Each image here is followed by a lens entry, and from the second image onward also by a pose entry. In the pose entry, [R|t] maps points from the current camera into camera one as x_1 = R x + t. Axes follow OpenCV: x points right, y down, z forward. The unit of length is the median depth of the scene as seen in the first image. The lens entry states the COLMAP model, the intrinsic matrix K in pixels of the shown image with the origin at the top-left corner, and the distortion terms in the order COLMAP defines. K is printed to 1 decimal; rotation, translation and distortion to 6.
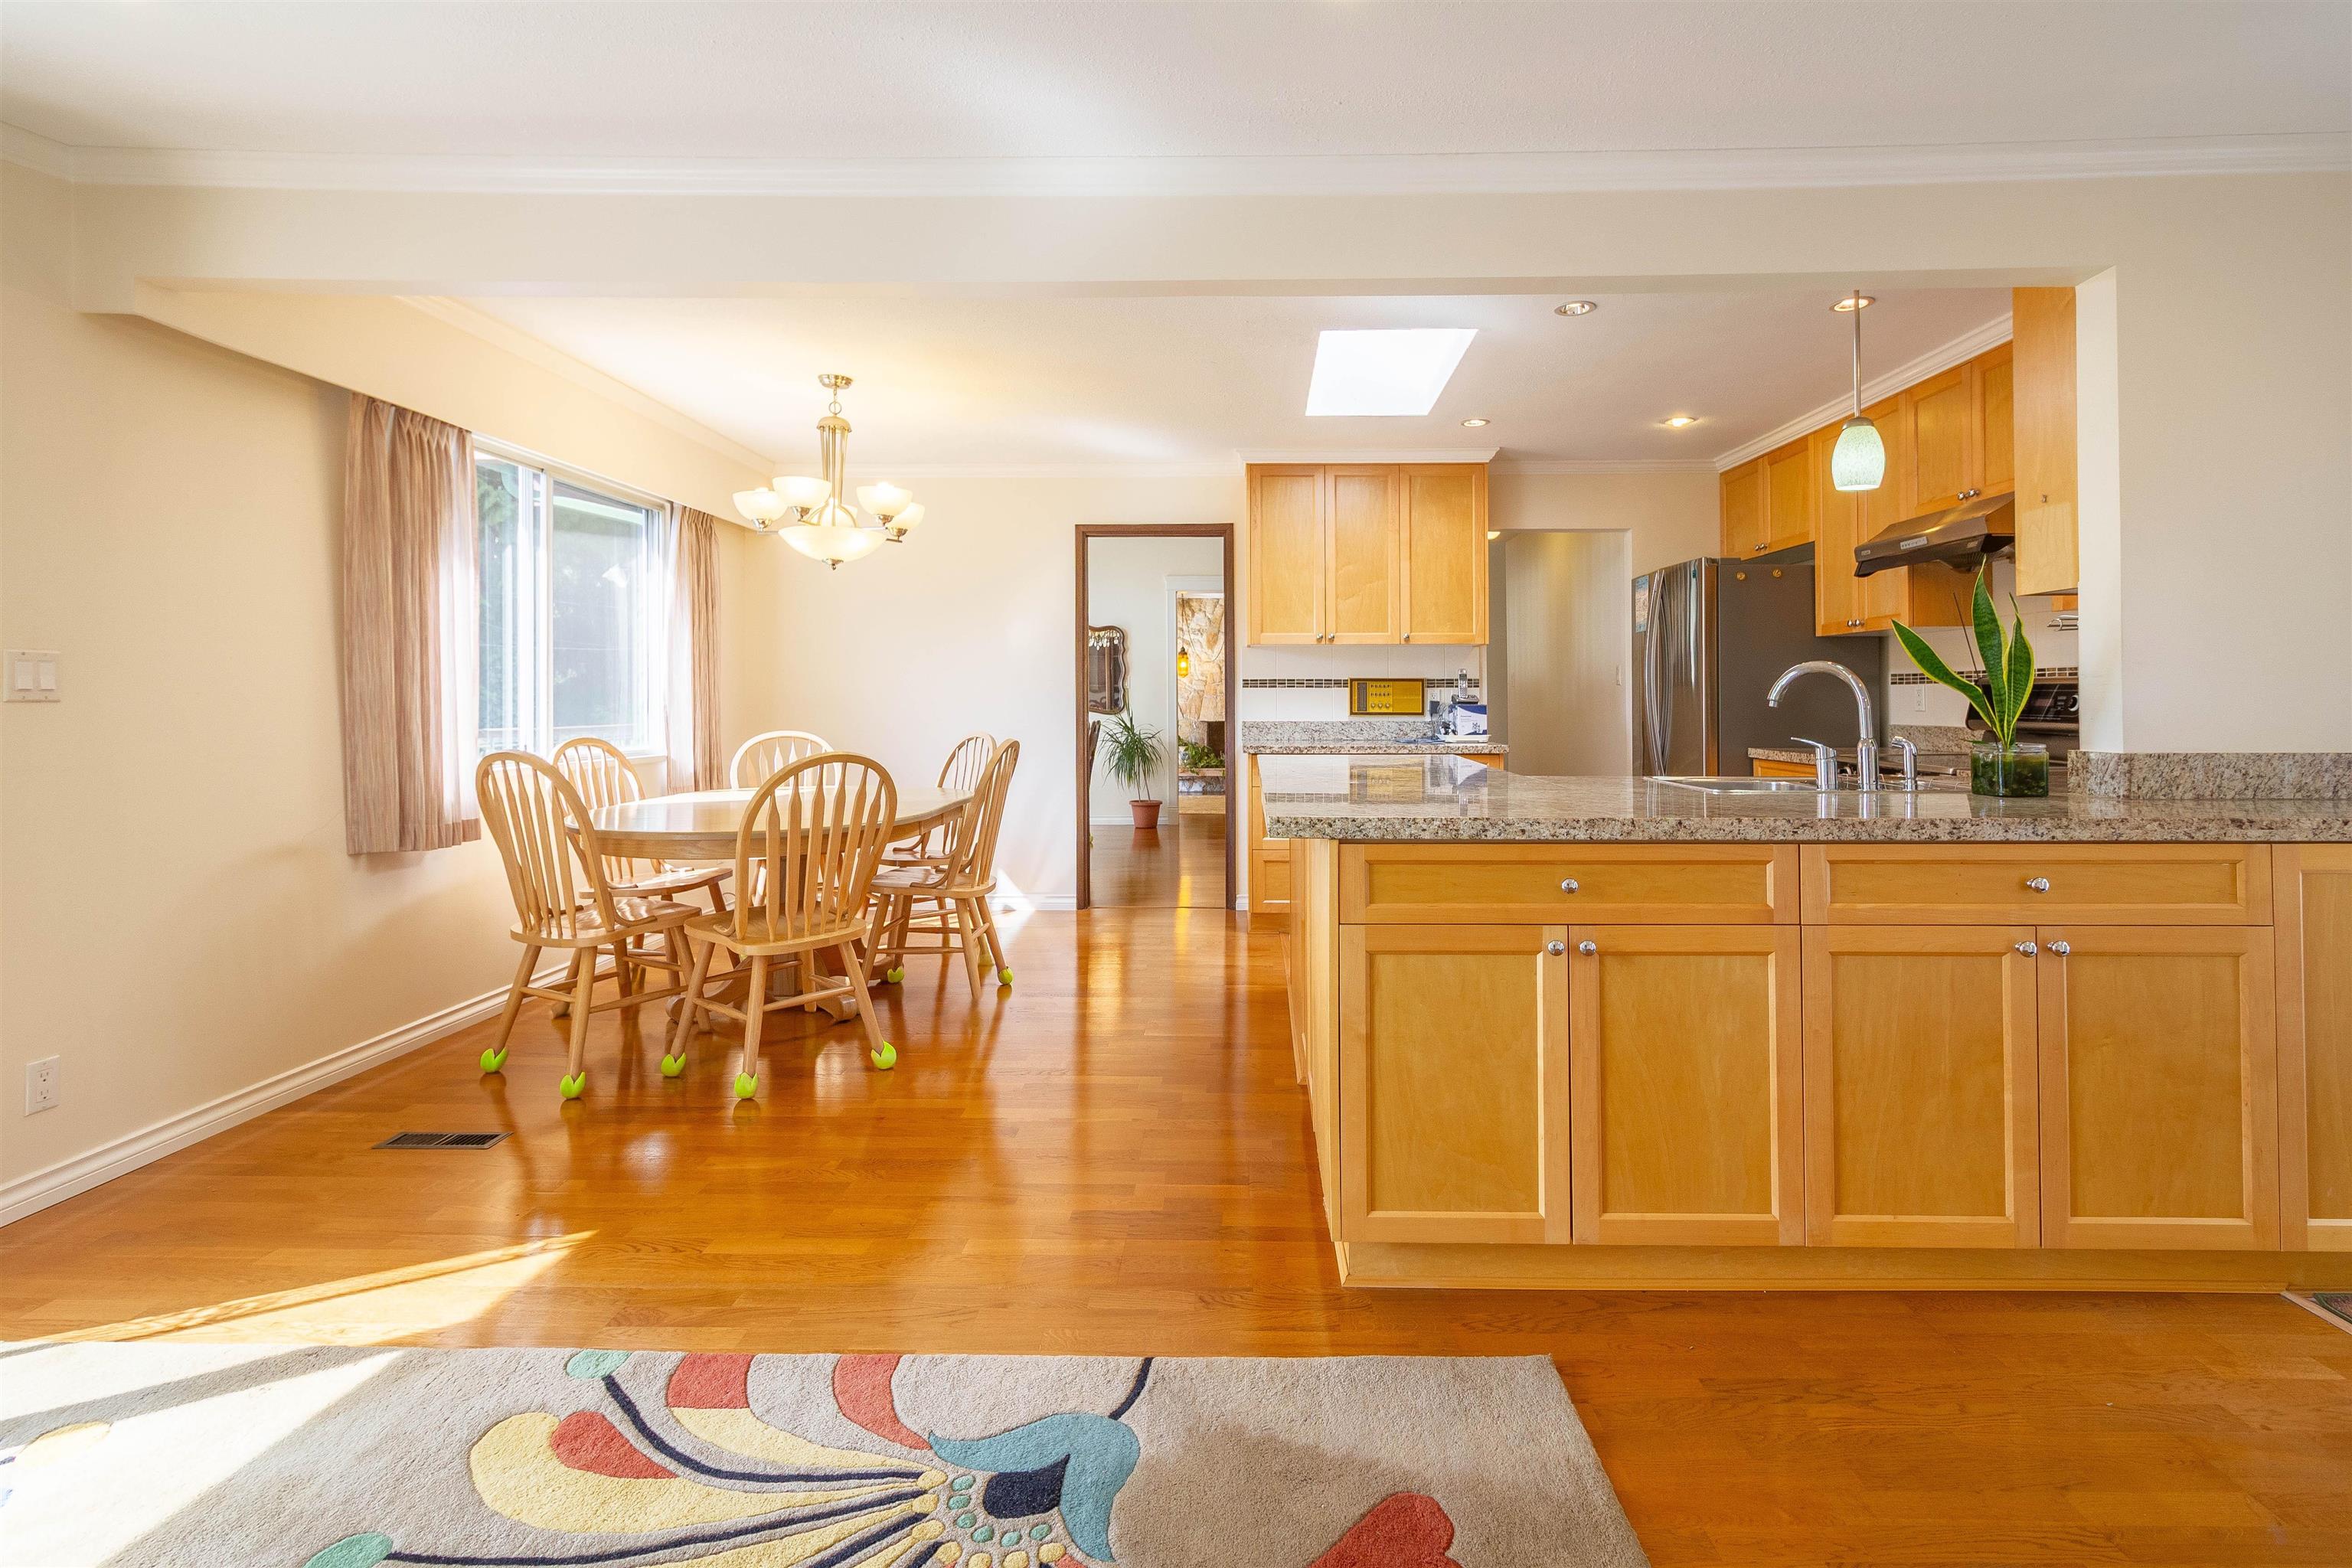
lens RADIAL K [[1113.4, 0, 1228.8], [0, 1113.4, 700.6], [0, 0, 1]] dist [0.001253, 0.000017]
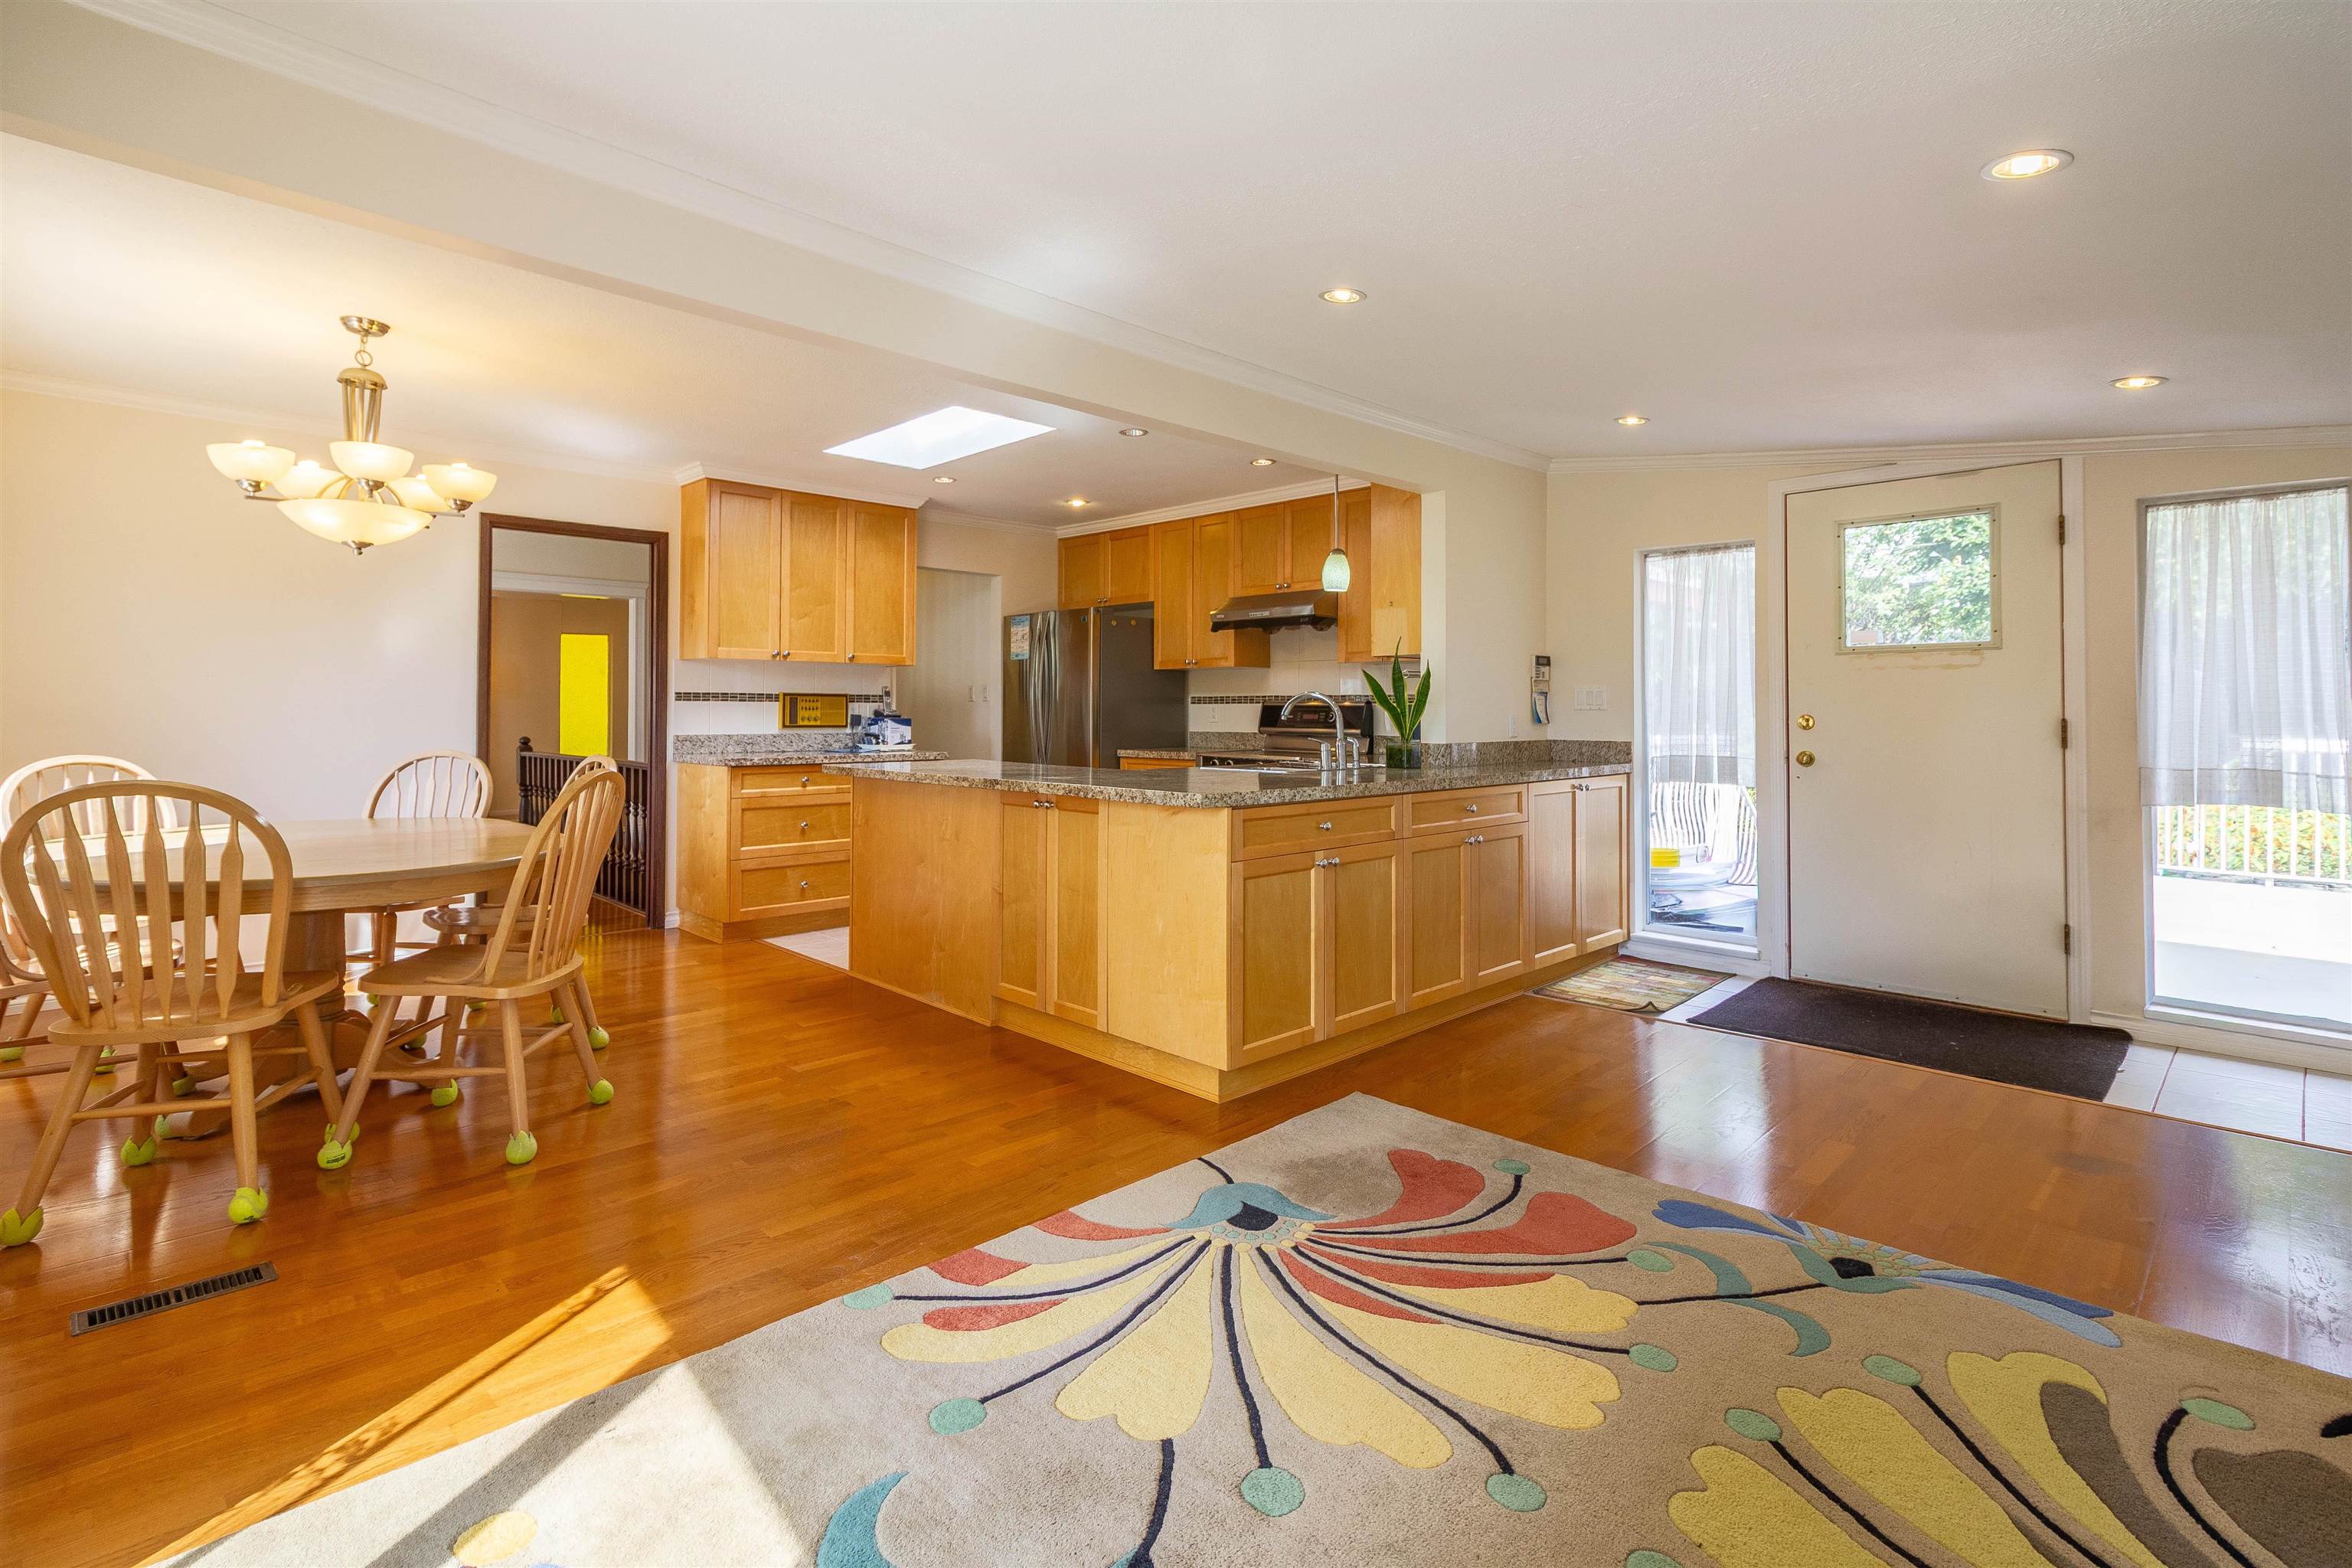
lens RADIAL K [[1113.8, 0, 1188.9], [0, 1113.8, 709.3], [0, 0, 1]] dist [-0.002477, 0.000041]
pose [[0.696600, 0.005493, 0.717438, -0.449483], [-0.003051, 0.999984, -0.004694, -0.000895], [-0.717453, 0.001081, 0.696606, -0.010724]]
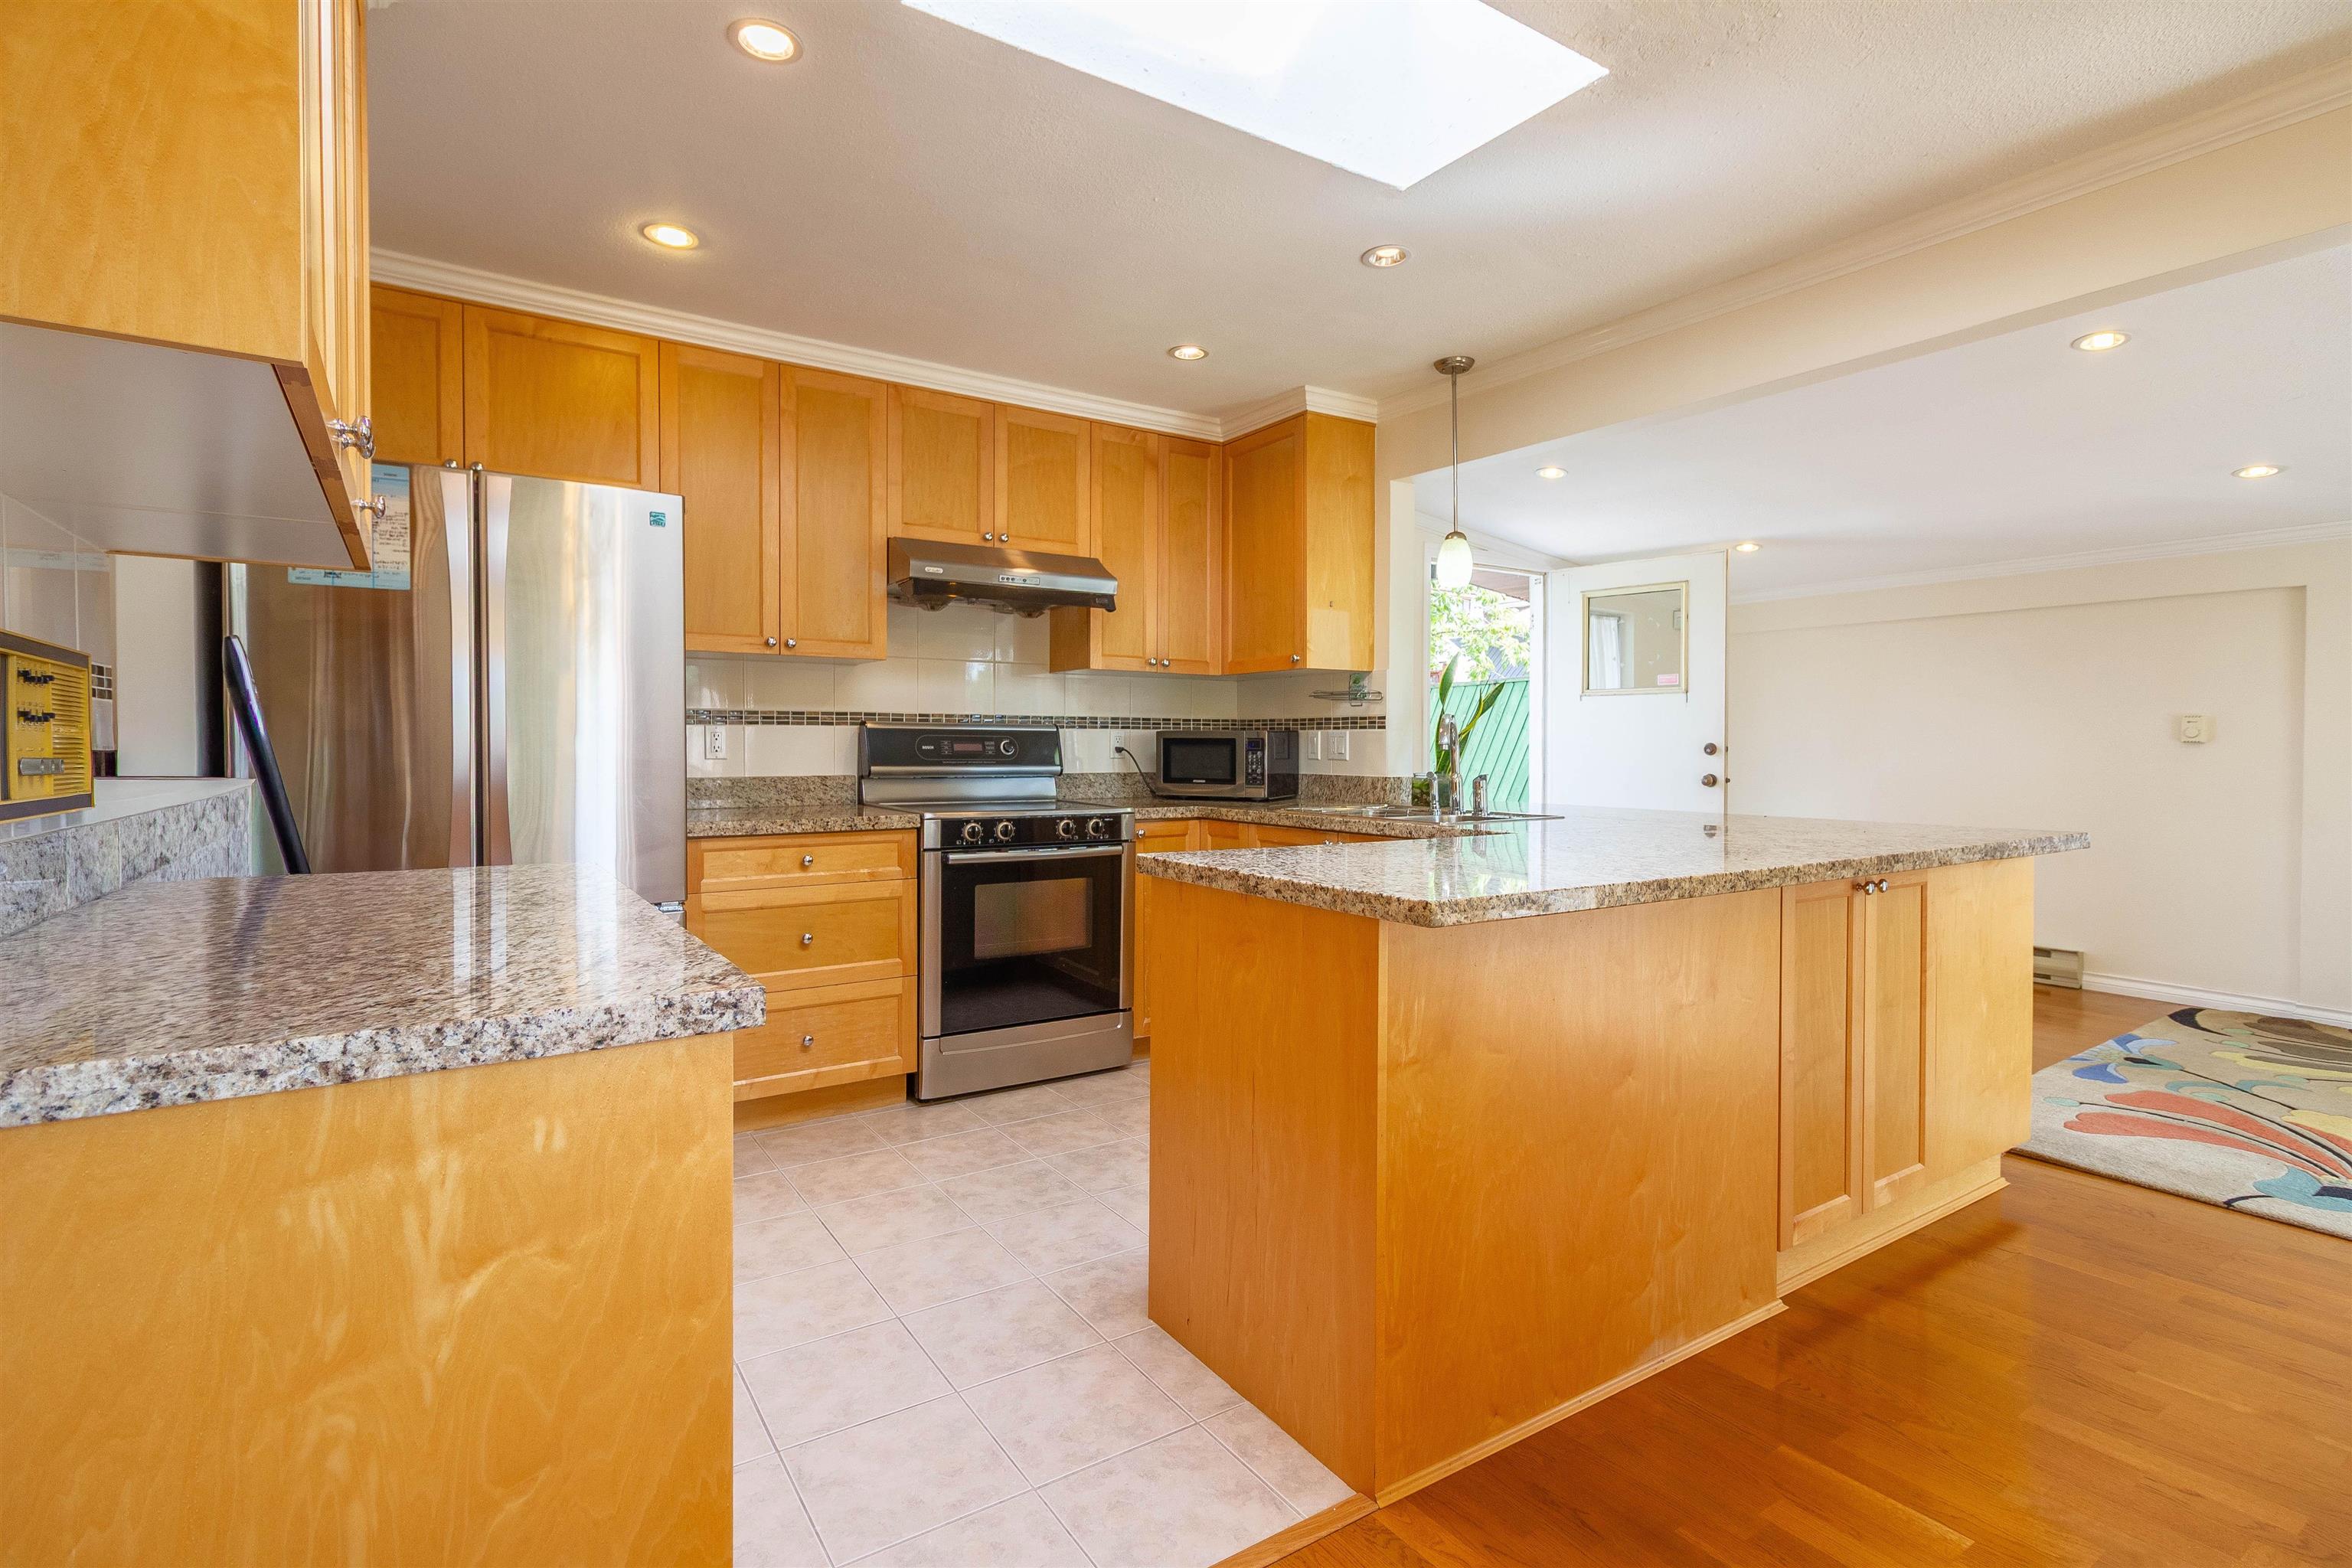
lens RADIAL K [[1090.6, 0, 1183.2], [0, 1090.6, 757.3], [0, 0, 1]] dist [0.004122, 0.000756]
pose [[-0.571984, -0.005852, 0.820244, -0.184604], [0.001367, 0.999966, 0.008087, 0.002343], [-0.820263, 0.005747, -0.571957, 1.111069]]
